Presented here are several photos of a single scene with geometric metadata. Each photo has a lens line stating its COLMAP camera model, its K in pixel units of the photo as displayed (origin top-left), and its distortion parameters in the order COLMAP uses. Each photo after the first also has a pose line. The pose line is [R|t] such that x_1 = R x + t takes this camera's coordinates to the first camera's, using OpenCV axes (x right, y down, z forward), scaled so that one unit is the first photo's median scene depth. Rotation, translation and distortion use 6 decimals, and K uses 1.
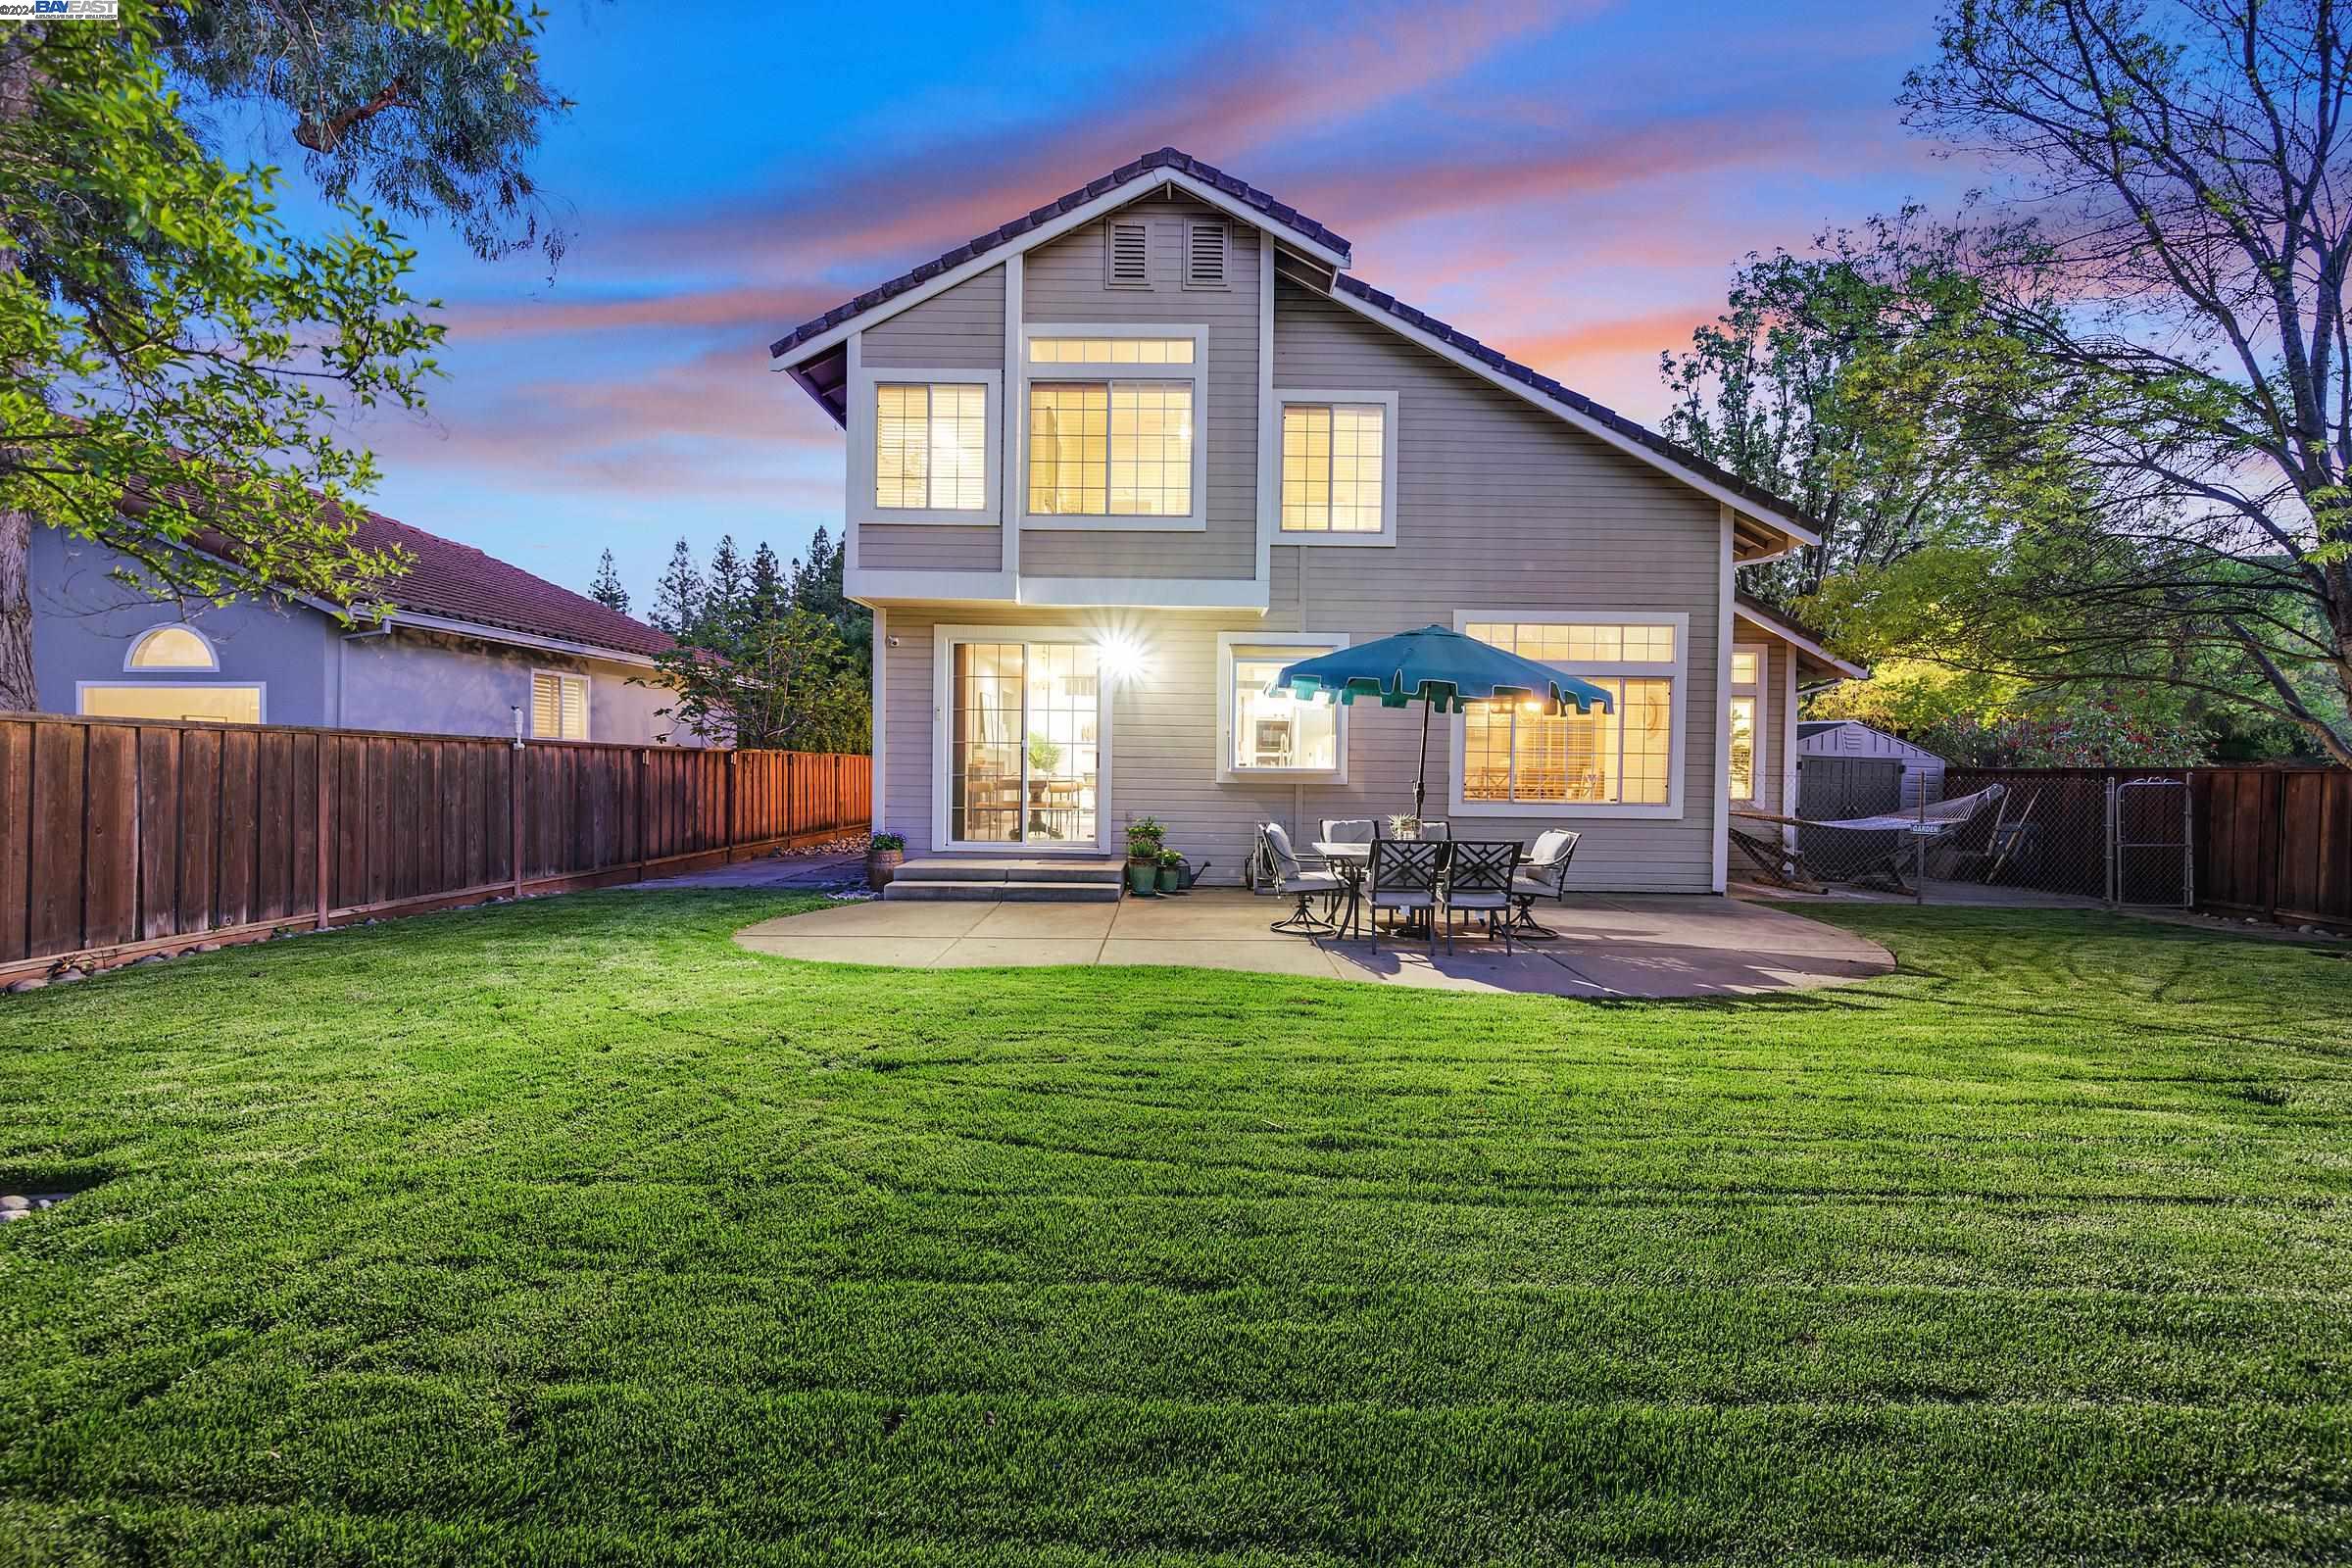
lens RADIAL K [[941.7, 0, 1177.5], [0, 941.7, 777.0], [0, 0, 1]] dist [-0.004456, -0.000412]
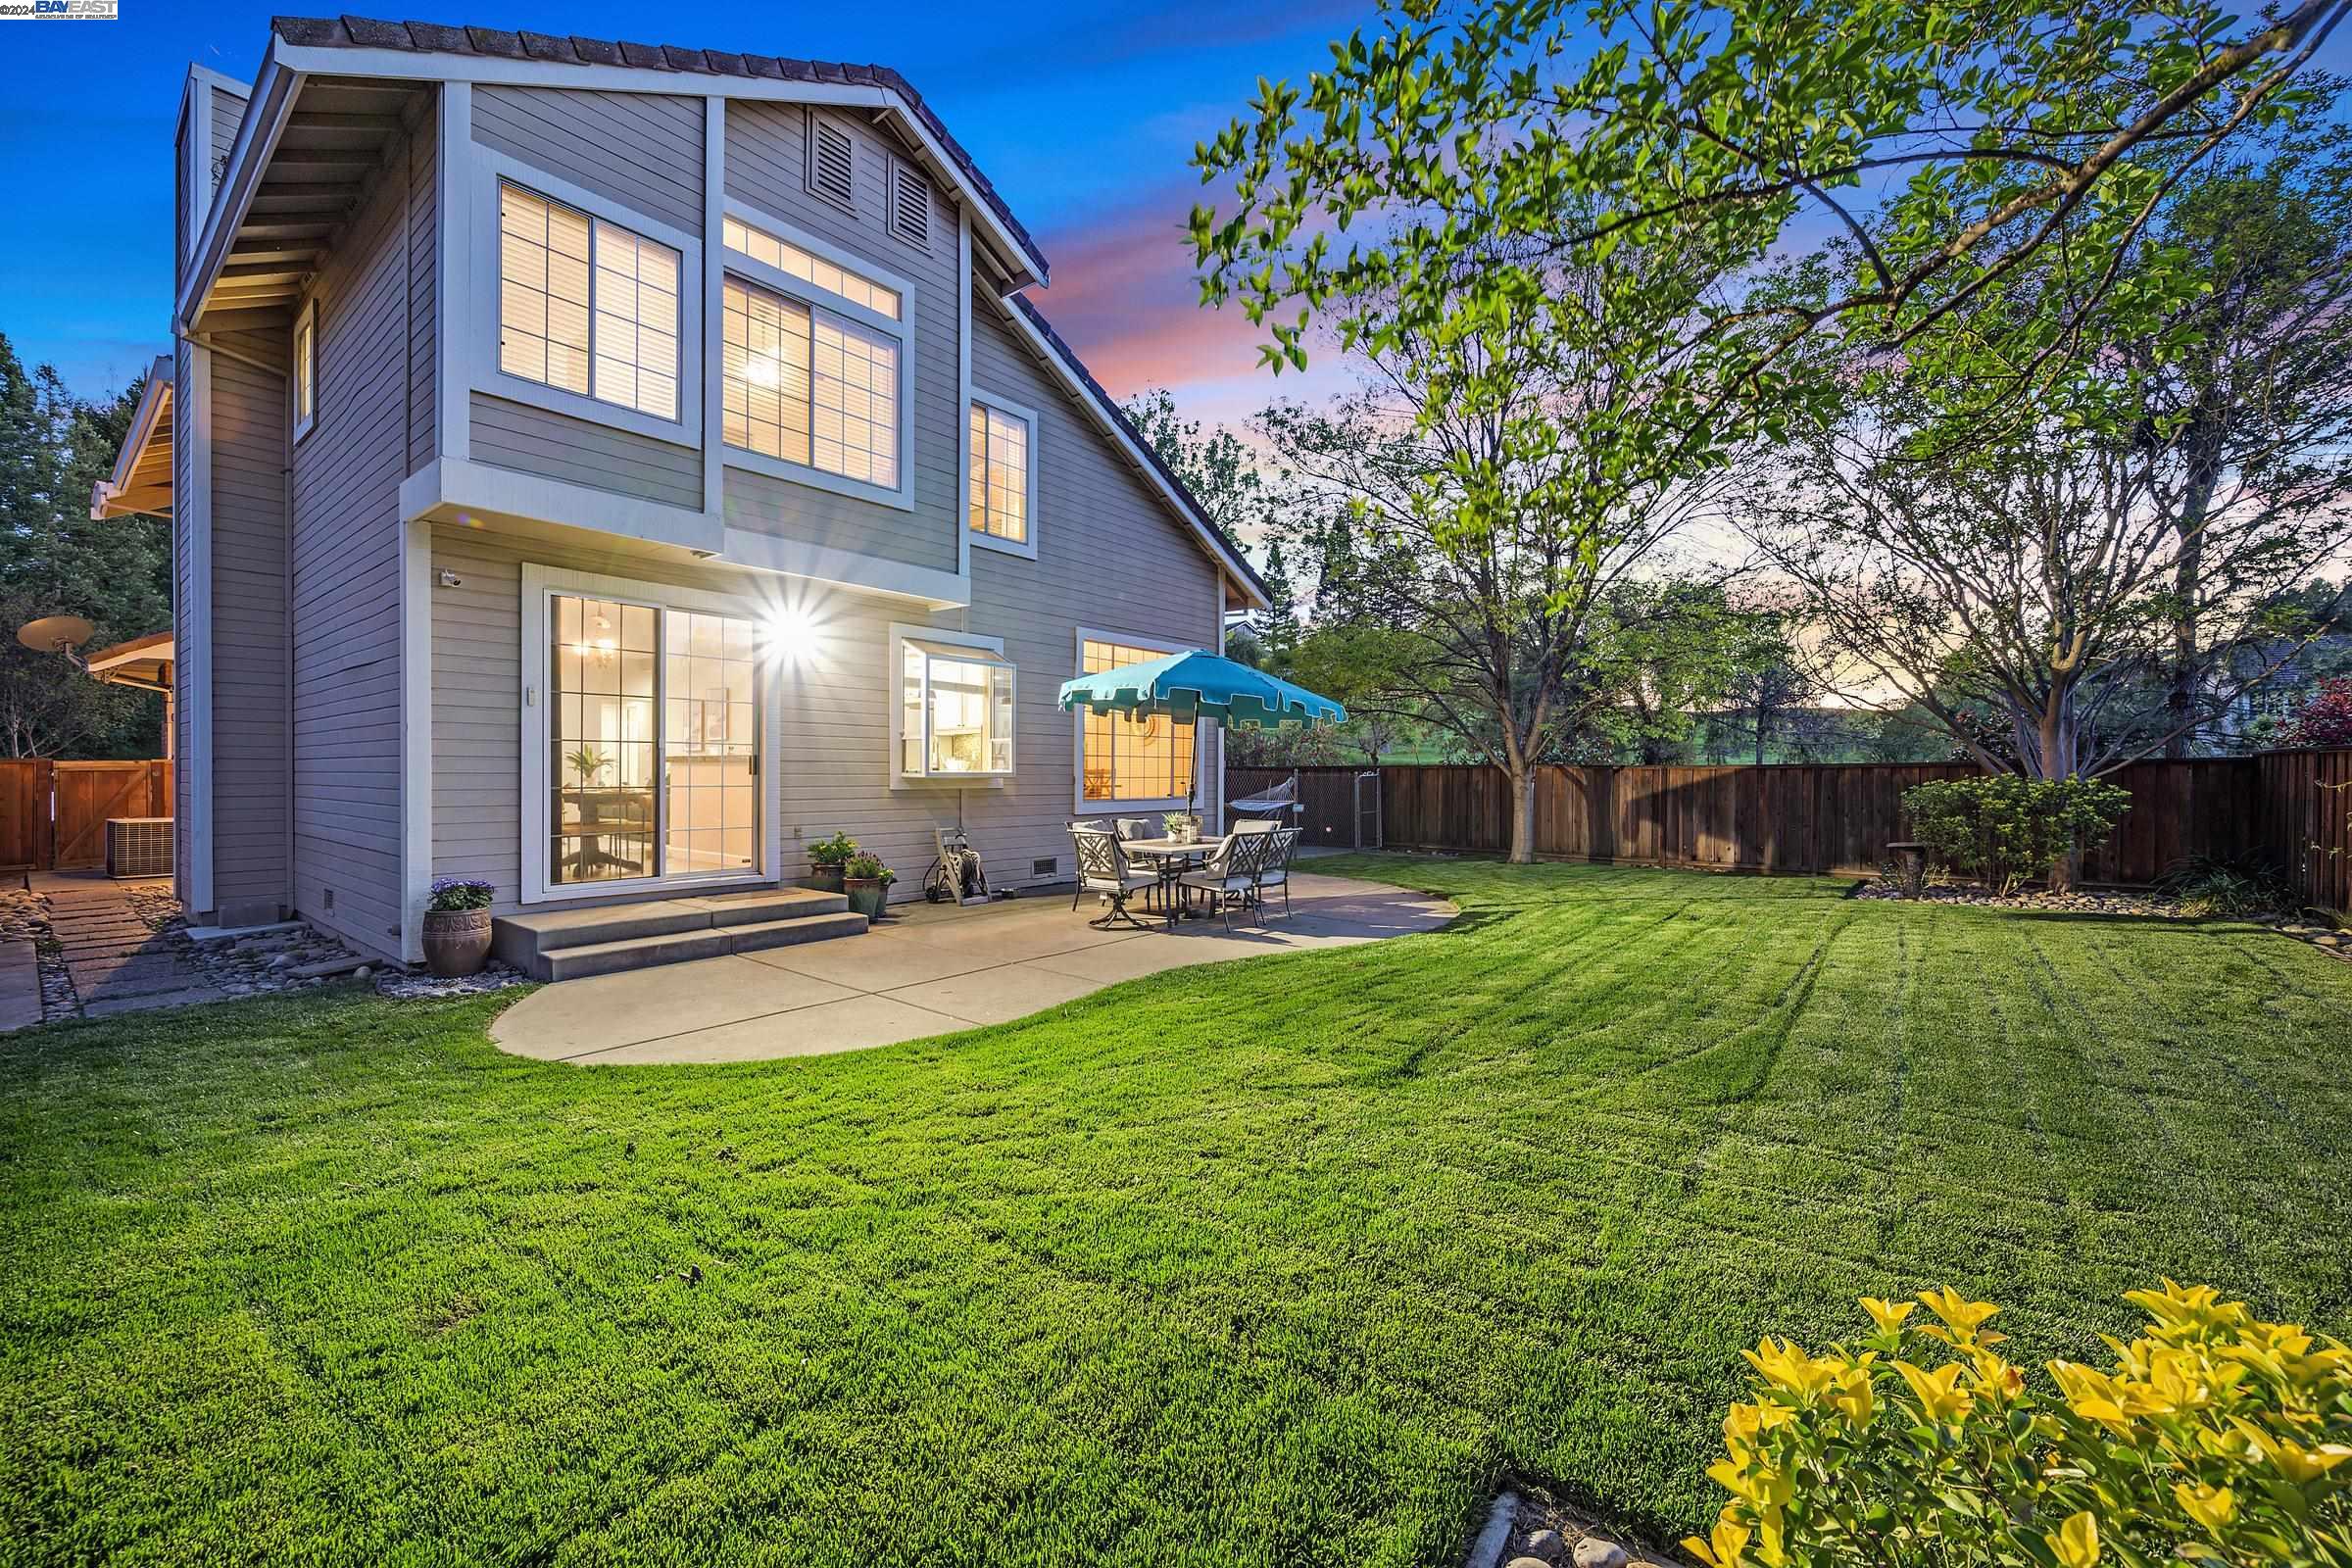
lens RADIAL K [[941.7, 0, 1182.1], [0, 941.7, 779.1], [0, 0, 1]] dist [-0.004456, -0.000412]
pose [[0.615701, -0.017877, 0.787777, -0.527245], [0.015199, 0.999826, 0.010809, -0.009524], [-0.787833, 0.005318, 0.615866, 0.238234]]
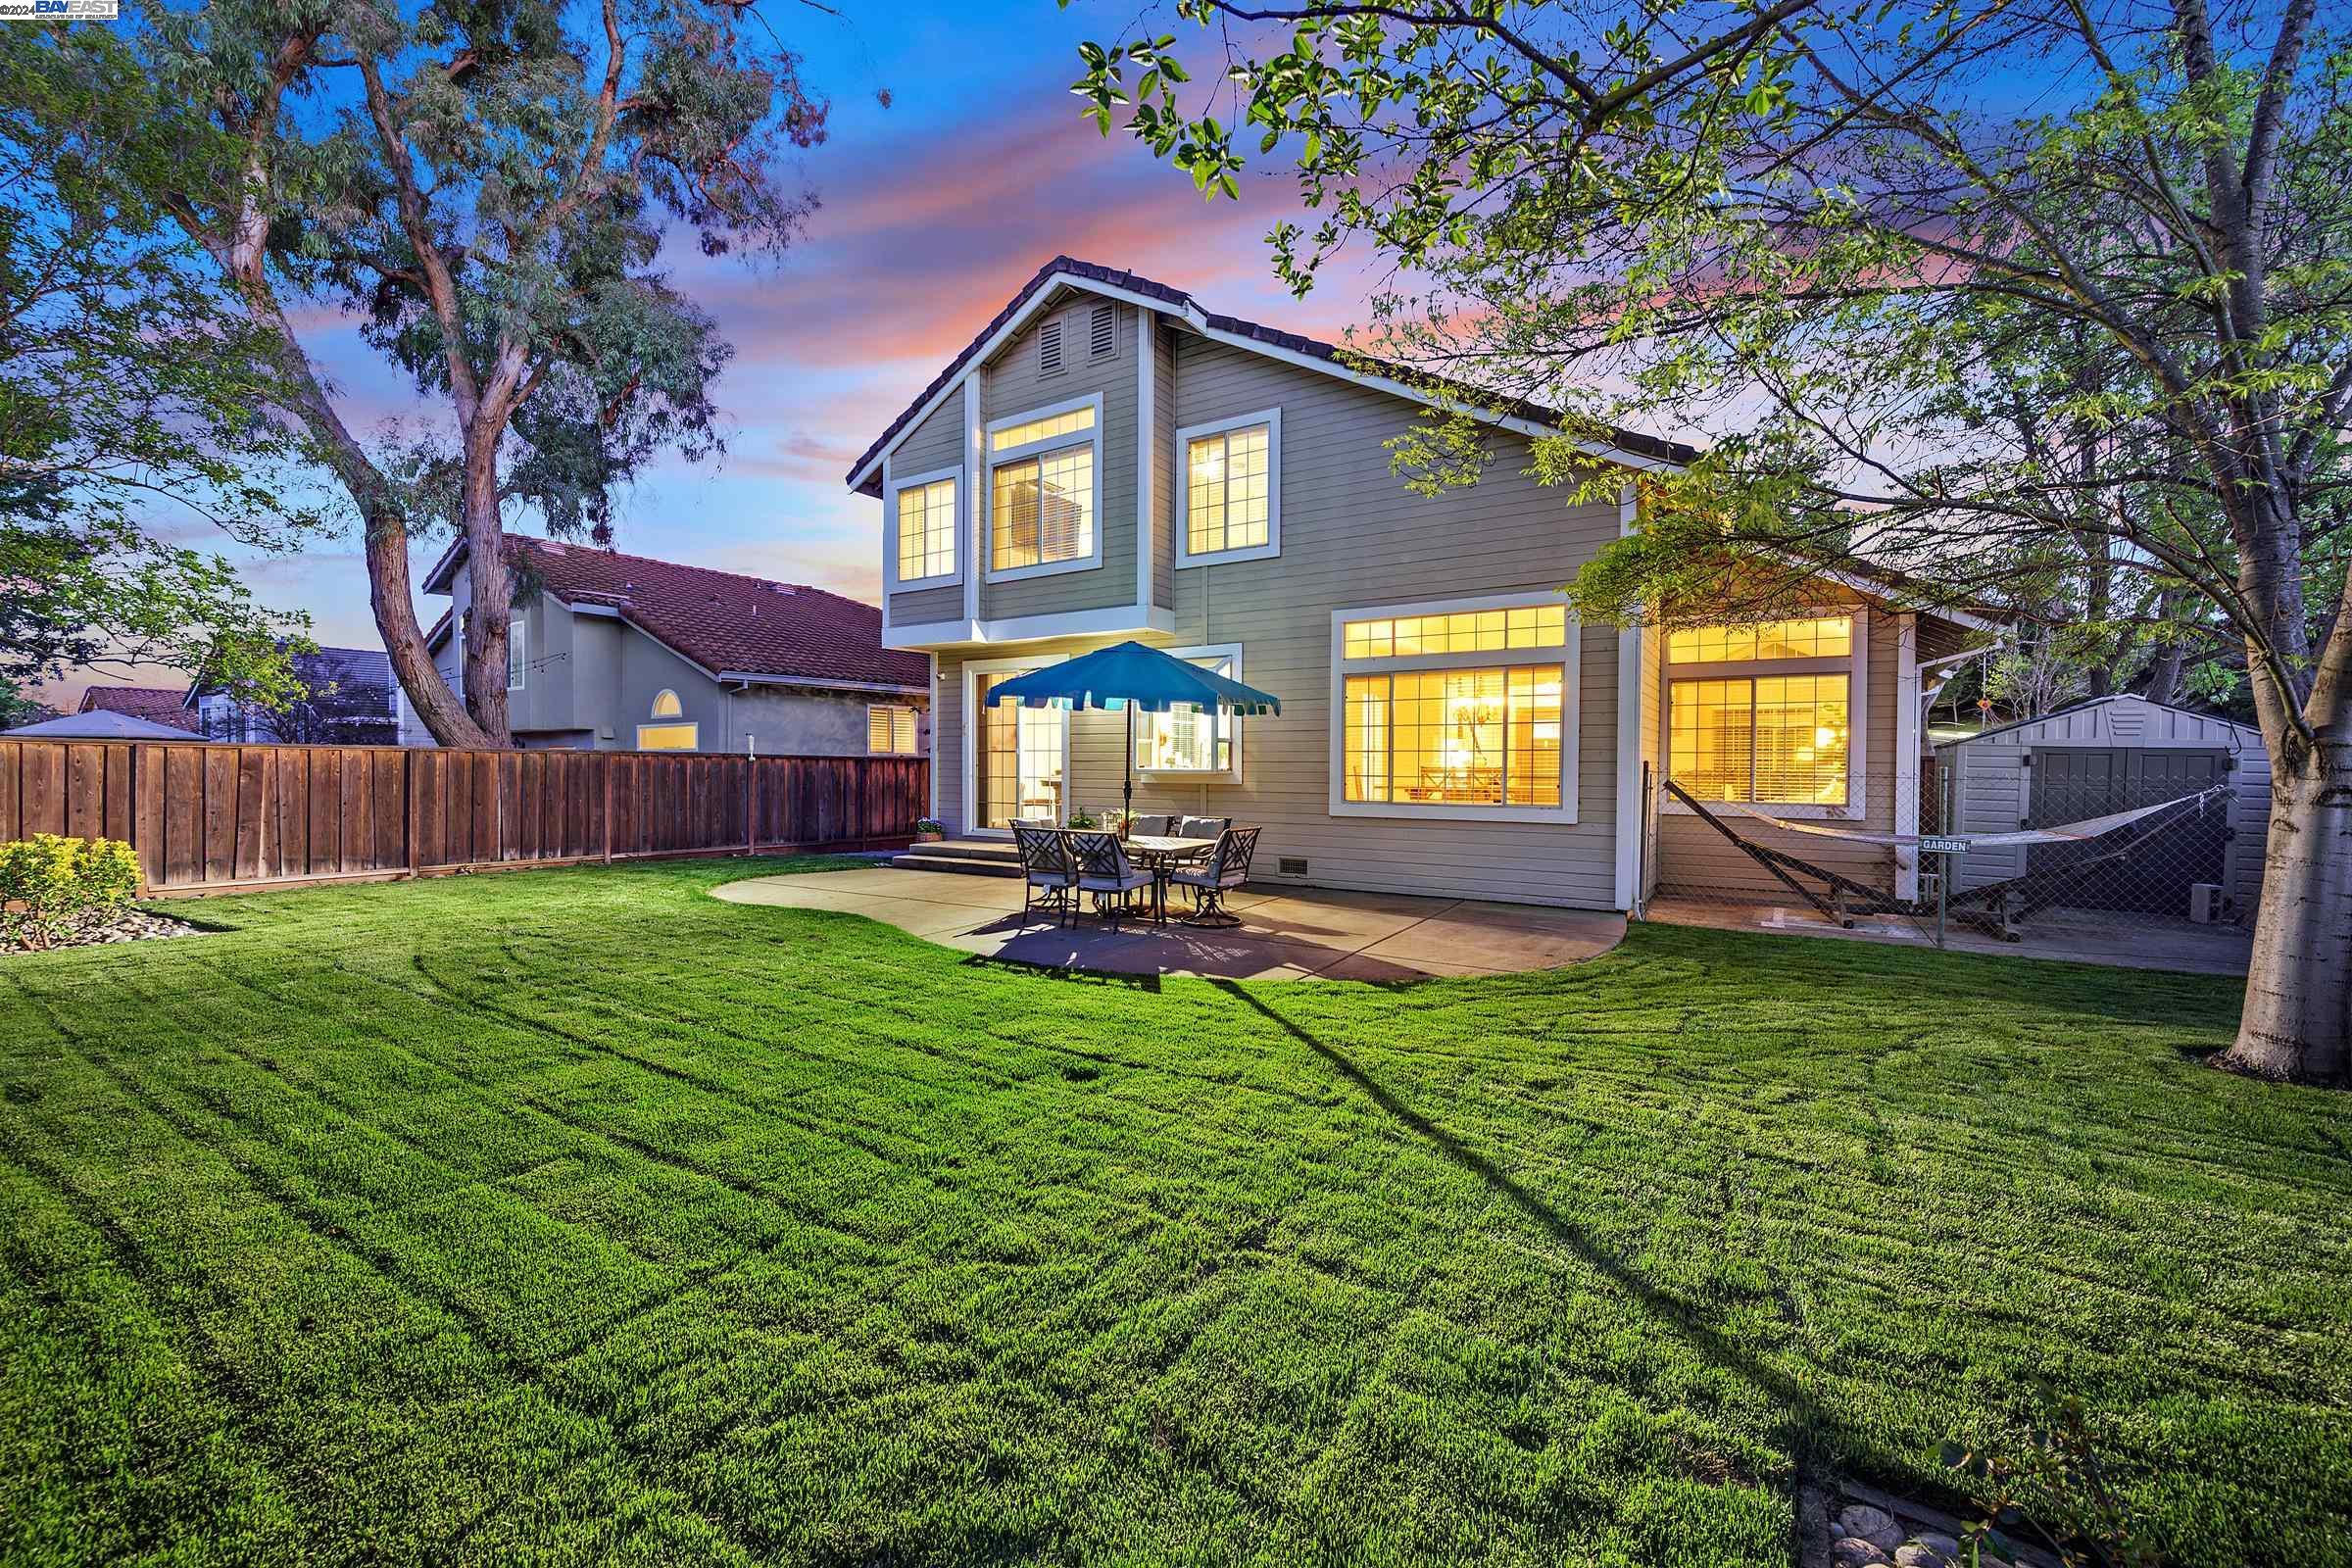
lens RADIAL K [[941.7, 0, 1186.4], [0, 941.7, 782.1], [0, 0, 1]] dist [-0.004456, -0.000412]
pose [[0.845498, -0.001500, -0.533977, 0.743006], [-0.000808, 0.999991, -0.004088, 0.011199], [0.533978, 0.003888, 0.845489, 0.064884]]
